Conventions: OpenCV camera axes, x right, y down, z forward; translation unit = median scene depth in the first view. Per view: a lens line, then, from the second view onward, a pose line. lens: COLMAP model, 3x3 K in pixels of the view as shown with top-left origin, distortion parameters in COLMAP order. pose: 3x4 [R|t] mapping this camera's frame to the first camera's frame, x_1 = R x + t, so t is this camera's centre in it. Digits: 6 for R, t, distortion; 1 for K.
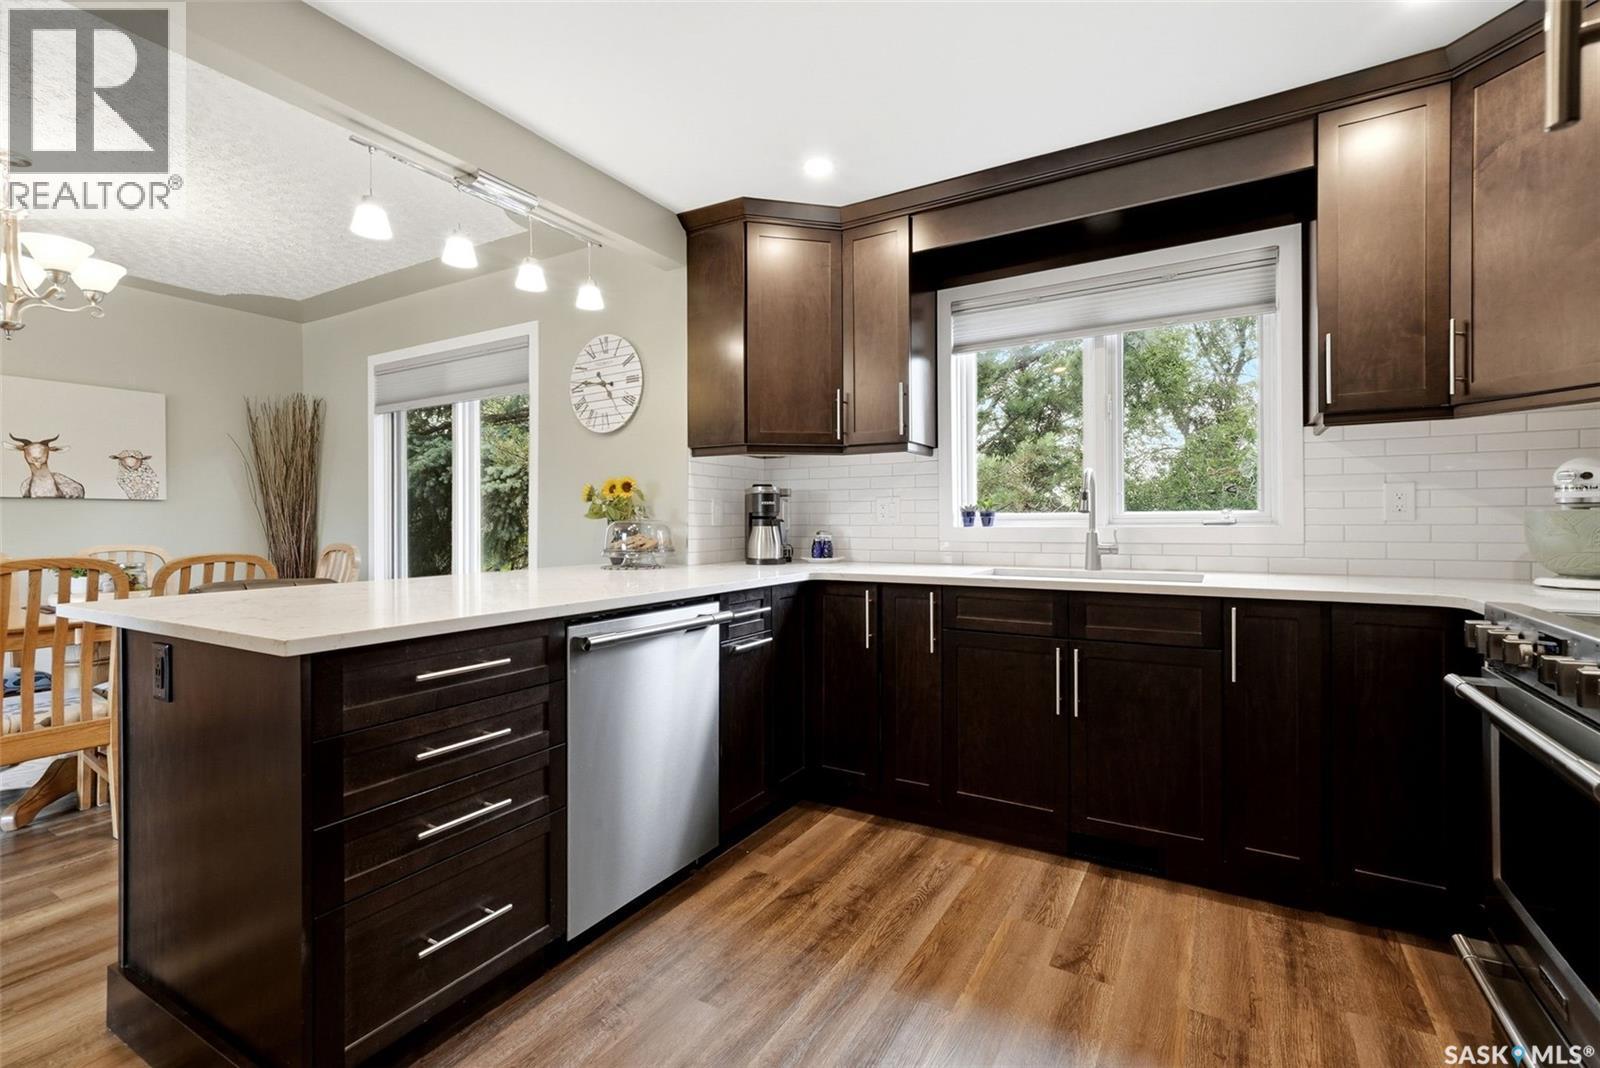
lens RADIAL K [[717.0, 0, 796.6], [0, 717.0, 520.5], [0, 0, 1]] dist [0.009487, 0.000521]
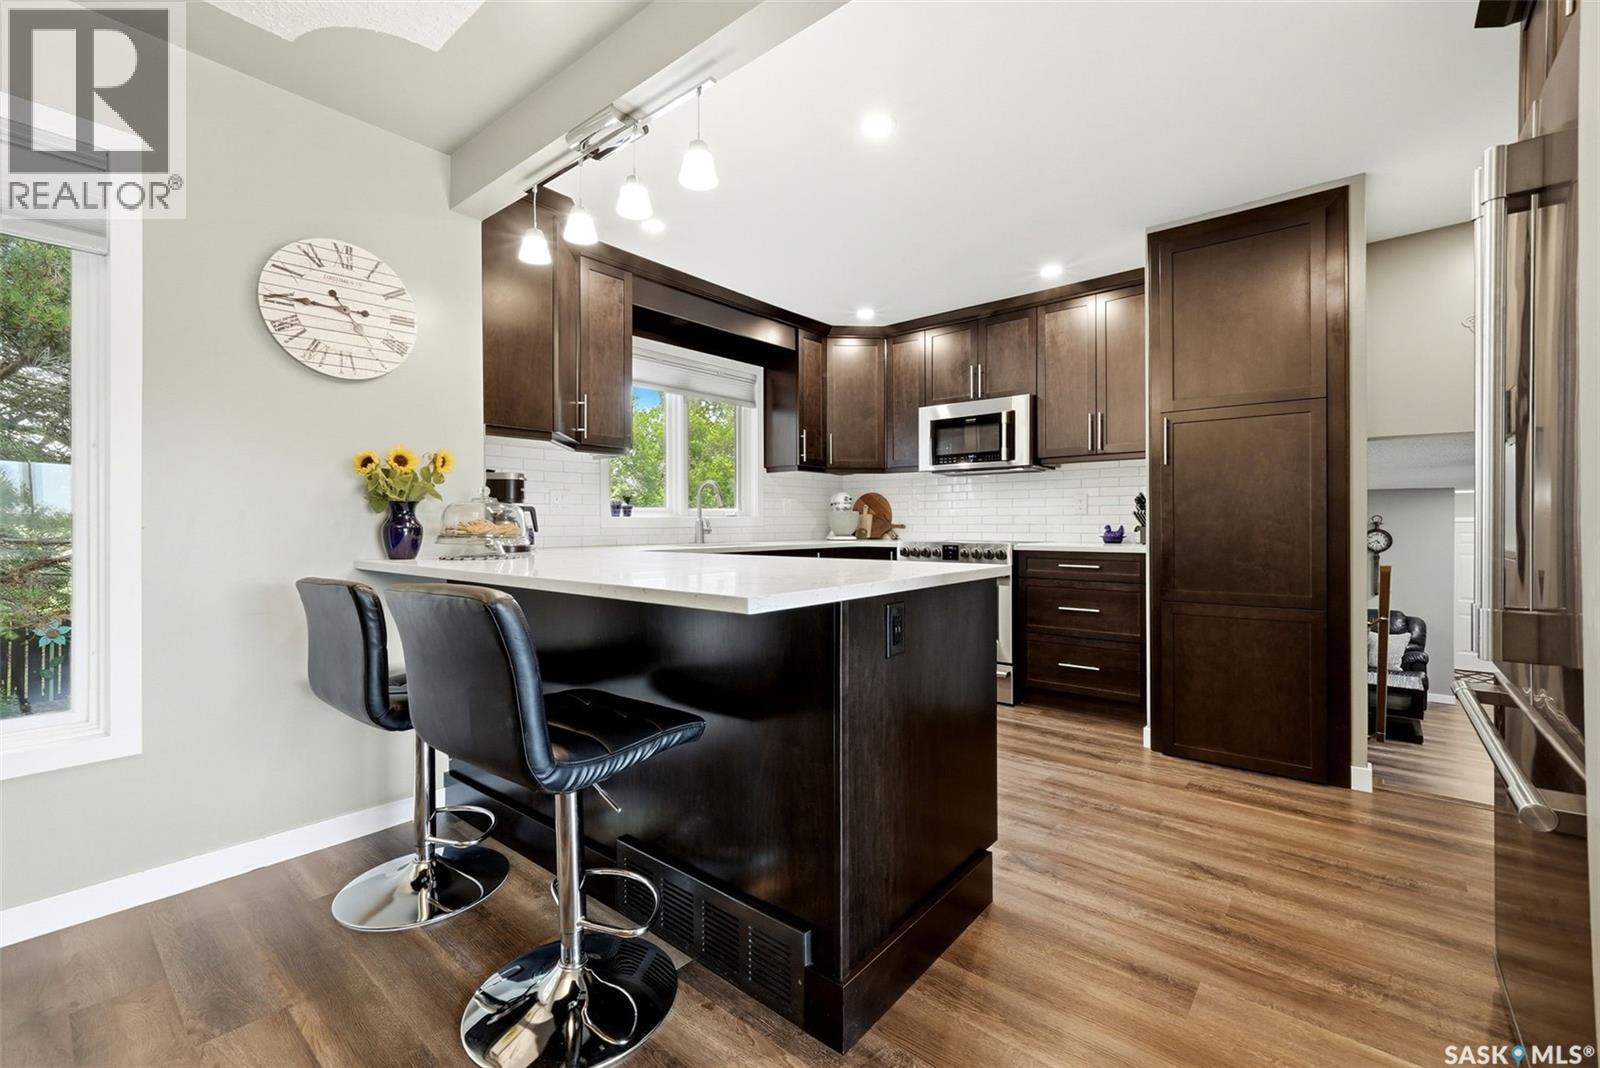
lens RADIAL K [[678.9, 0, 796.7], [0, 678.9, 521.5], [0, 0, 1]] dist [0.001472, 0.000637]
pose [[0.159274, 0.007568, 0.987205, -1.101345], [0.001025, 0.999969, -0.007831, 0.032641], [-0.987234, 0.002259, 0.159261, 0.573358]]
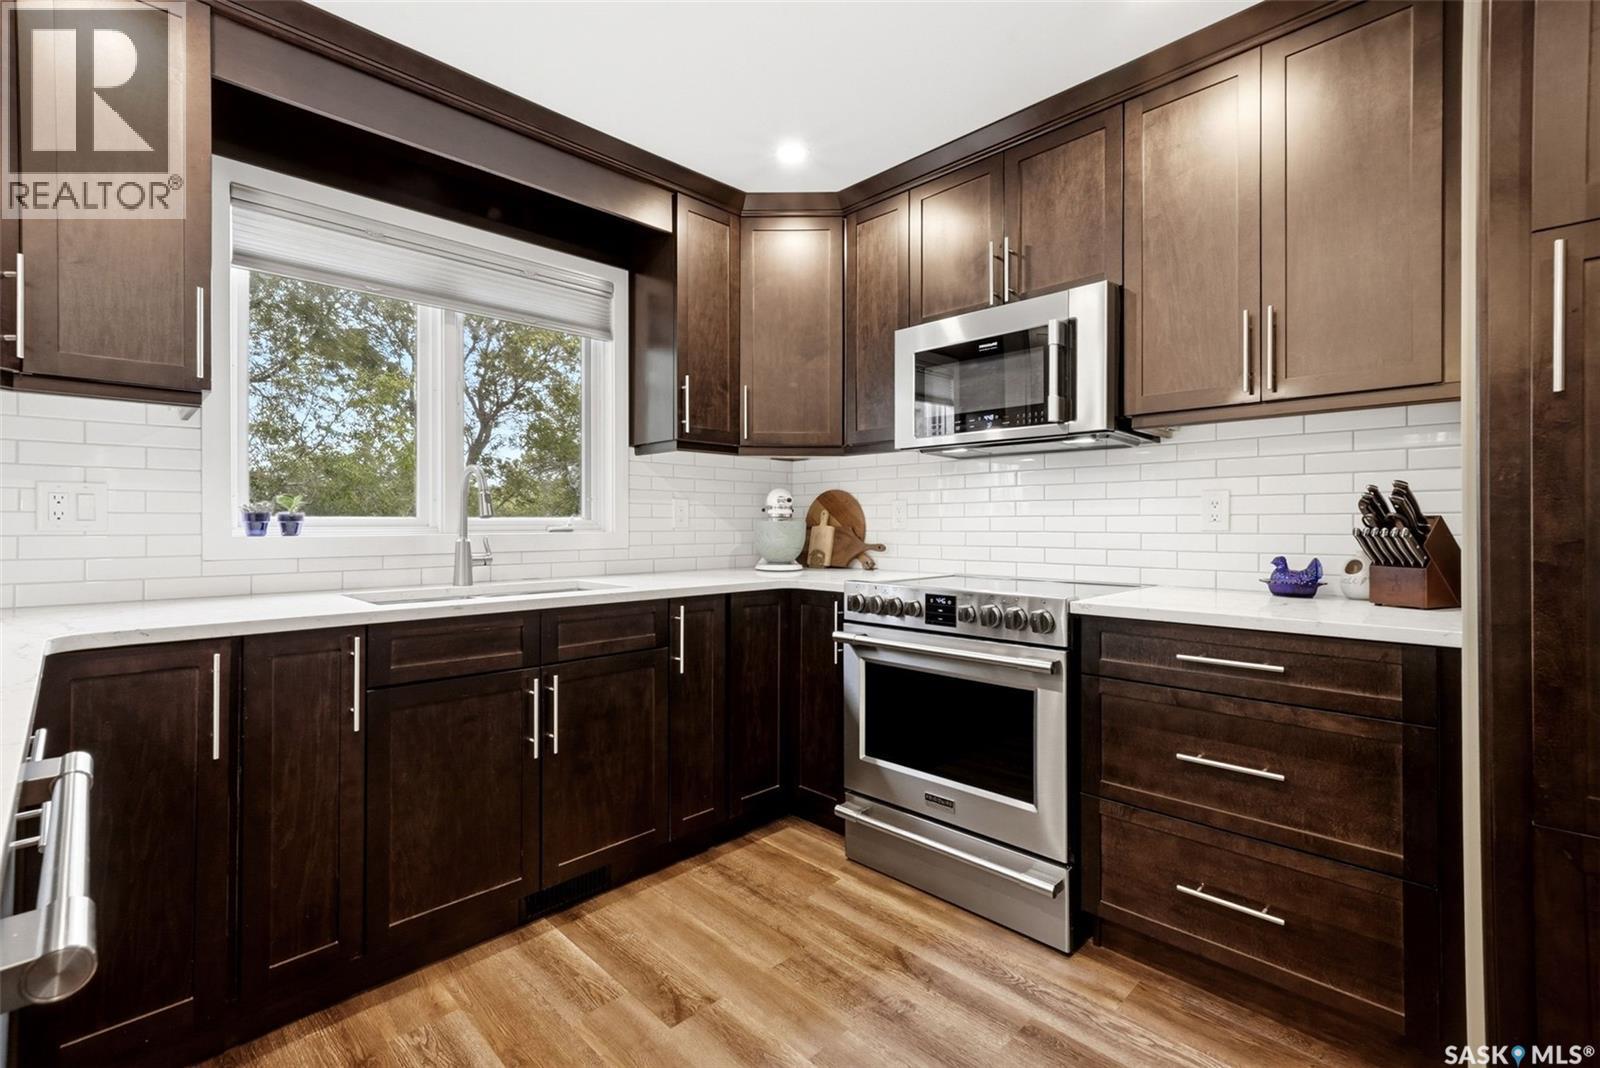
lens RADIAL K [[717.0, 0, 796.3], [0, 717.0, 519.0], [0, 0, 1]] dist [0.009487, 0.000521]
pose [[0.245135, 0.012795, 0.969405, -0.330156], [-0.002007, 0.999917, -0.012691, 0.000363], [-0.969487, 0.001165, 0.245140, 0.432198]]
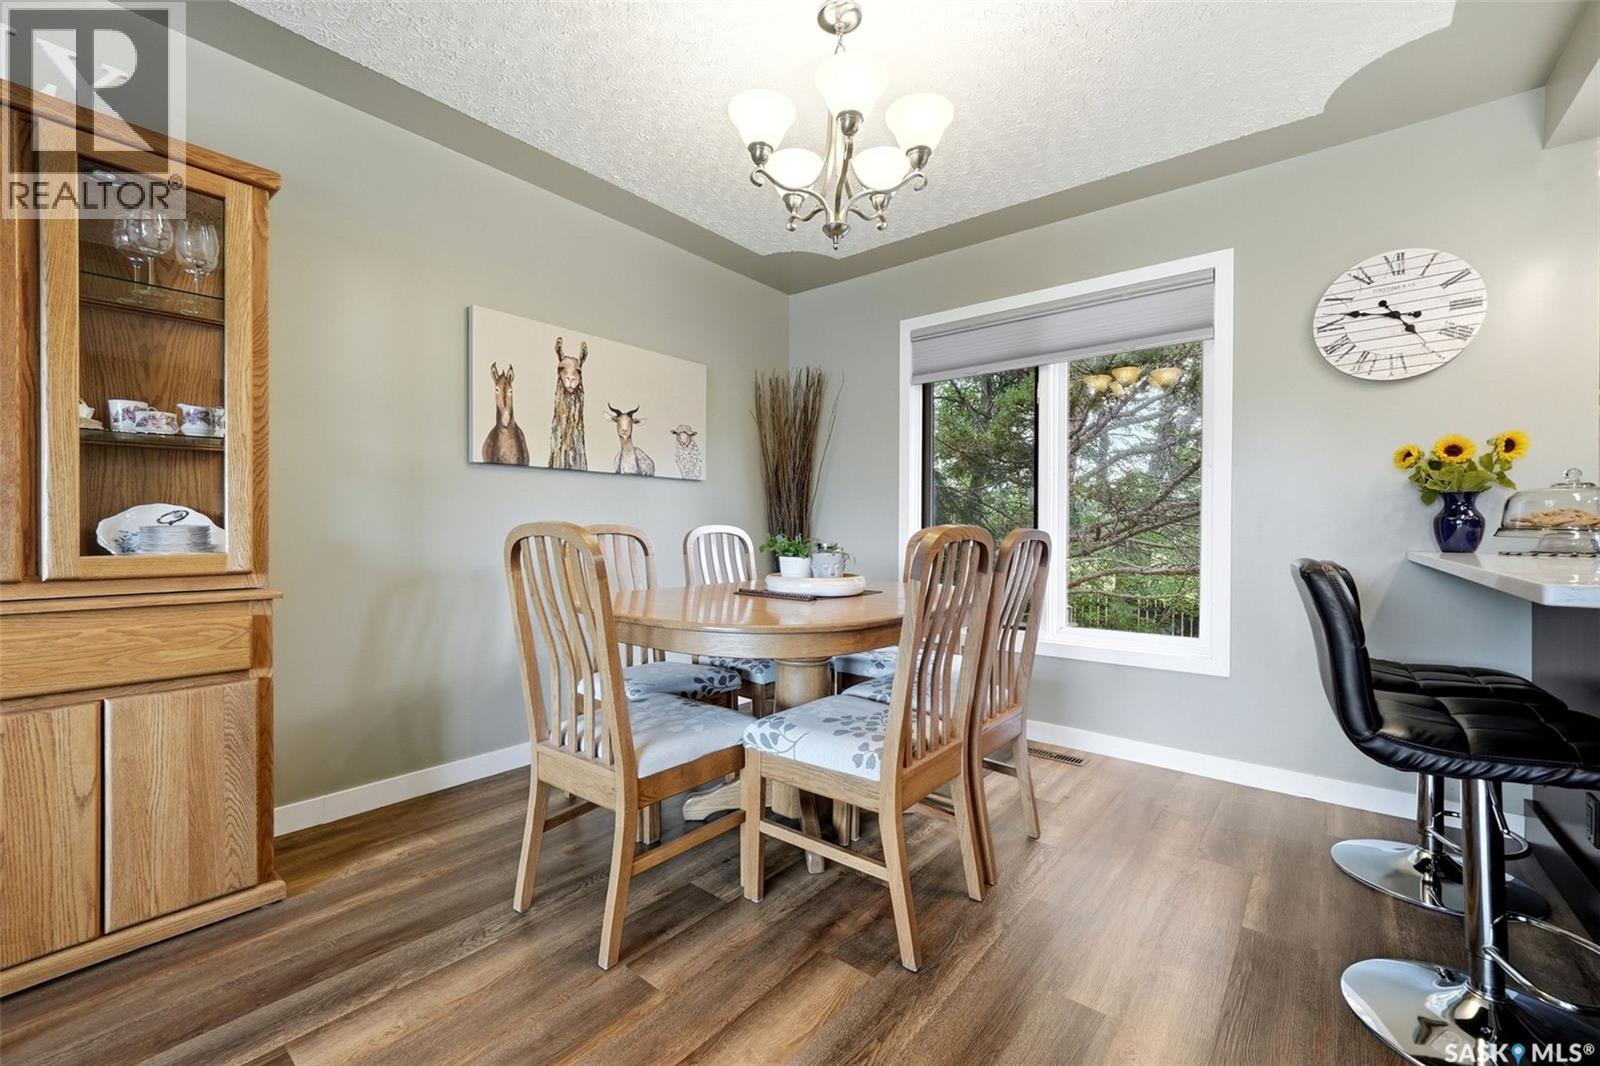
lens RADIAL K [[655.7, 0, 804.8], [0, 655.7, 534.4], [0, 0, 1]] dist [-0.004358, 0.000095]
pose [[0.991245, 0.008964, -0.131732, -1.011846], [-0.008113, 0.999943, 0.006995, 0.052574], [0.131787, -0.005865, 0.991261, 0.299676]]
